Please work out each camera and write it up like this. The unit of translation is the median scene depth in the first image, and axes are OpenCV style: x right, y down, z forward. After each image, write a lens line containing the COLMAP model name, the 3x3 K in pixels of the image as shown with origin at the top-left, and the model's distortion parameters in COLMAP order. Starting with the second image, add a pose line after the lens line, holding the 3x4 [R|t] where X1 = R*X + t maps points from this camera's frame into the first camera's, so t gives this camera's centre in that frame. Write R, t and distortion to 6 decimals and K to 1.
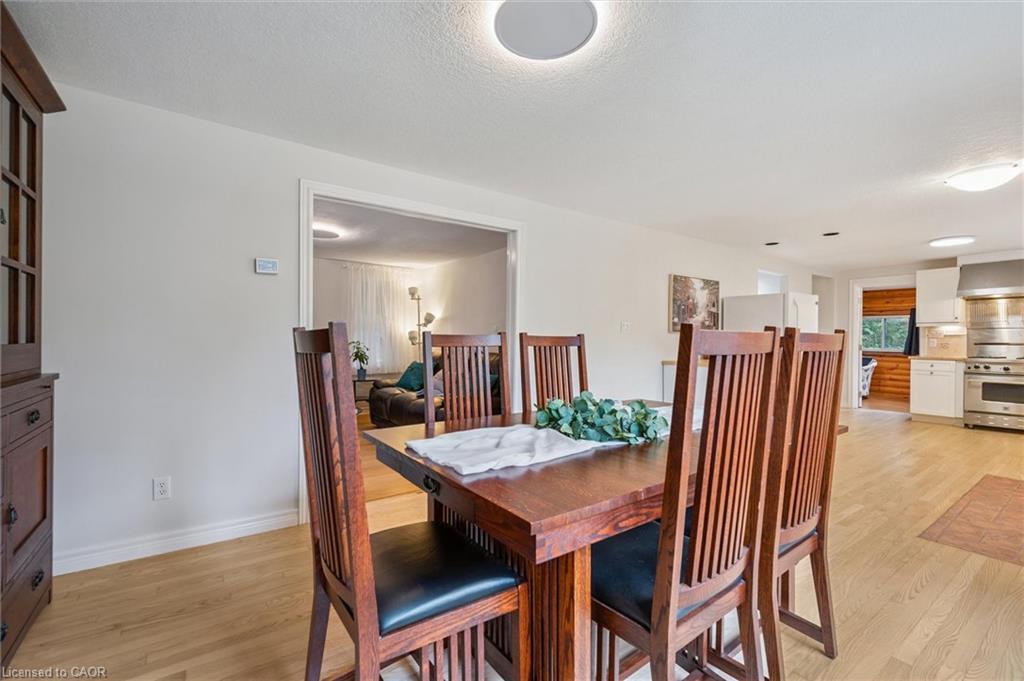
lens RADIAL K [[436.0, 0, 512.0], [0, 436.0, 340.5], [0, 0, 1]] dist [-0.000688, -0.004092]
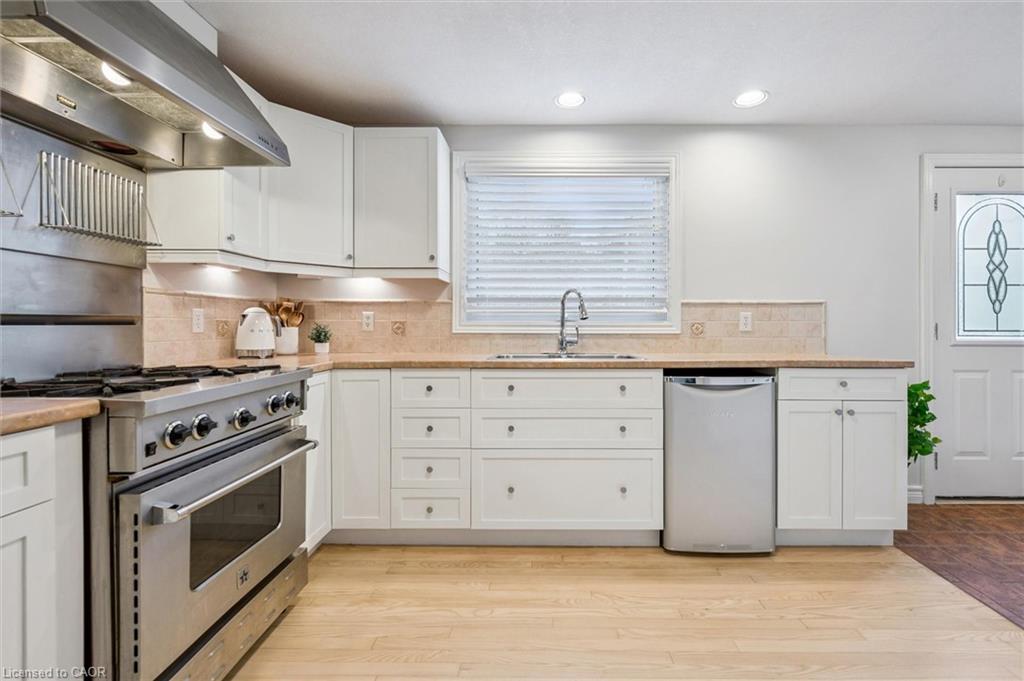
lens RADIAL K [[460.6, 0, 537.7], [0, 460.6, 325.7], [0, 0, 1]] dist [-0.000186, 0.000000]
pose [[-0.811787, -0.006420, 0.583919, 0.795515], [-0.003156, 0.999973, 0.006607, 0.008913], [-0.583946, 0.003520, -0.811785, 1.046171]]
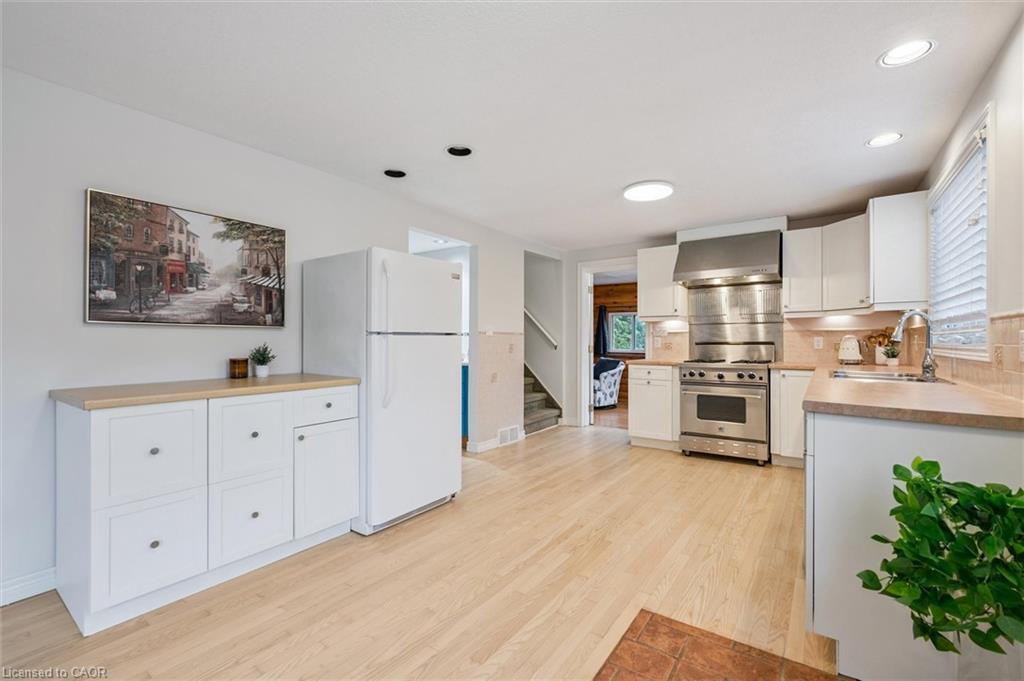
lens RADIAL K [[439.4, 0, 512.0], [0, 439.4, 340.5], [0, 0, 1]] dist [0.000694, -0.000016]
pose [[0.945534, -0.005261, 0.325482, 0.515881], [0.006516, 0.999975, -0.002765, 0.002614], [-0.325459, 0.004735, 0.945544, 0.369938]]
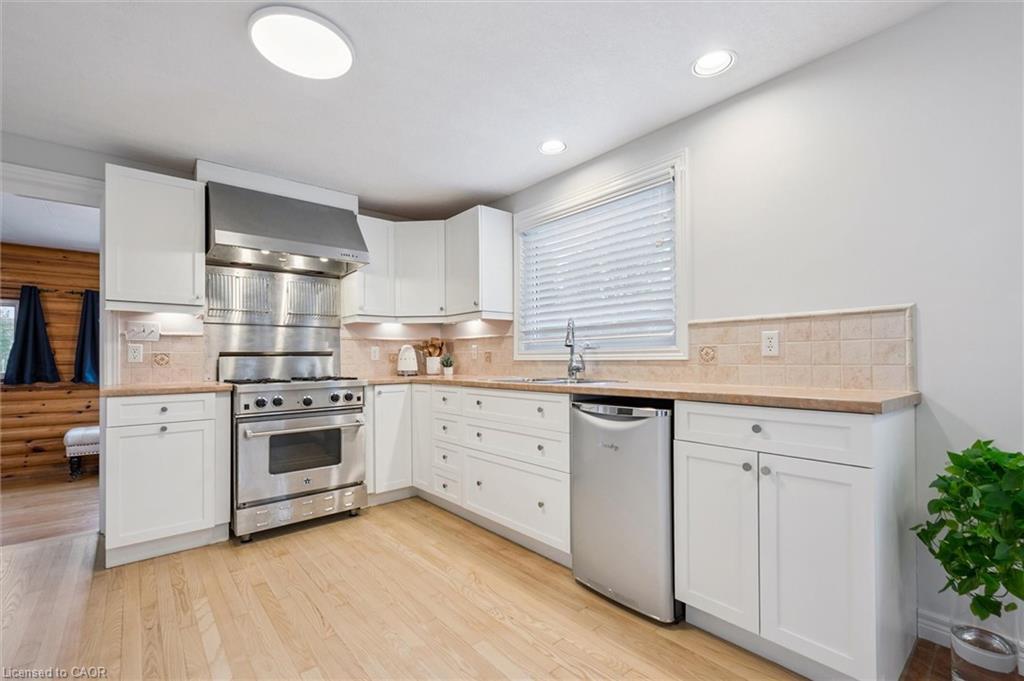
lens RADIAL K [[442.9, 0, 511.2], [0, 442.9, 356.0], [0, 0, 1]] dist [-0.001830, -0.000351]
pose [[-0.088832, 0.002386, 0.996044, 0.571494], [0.012325, 0.999923, -0.001297, 0.015090], [-0.995970, 0.012161, -0.088855, 0.758370]]
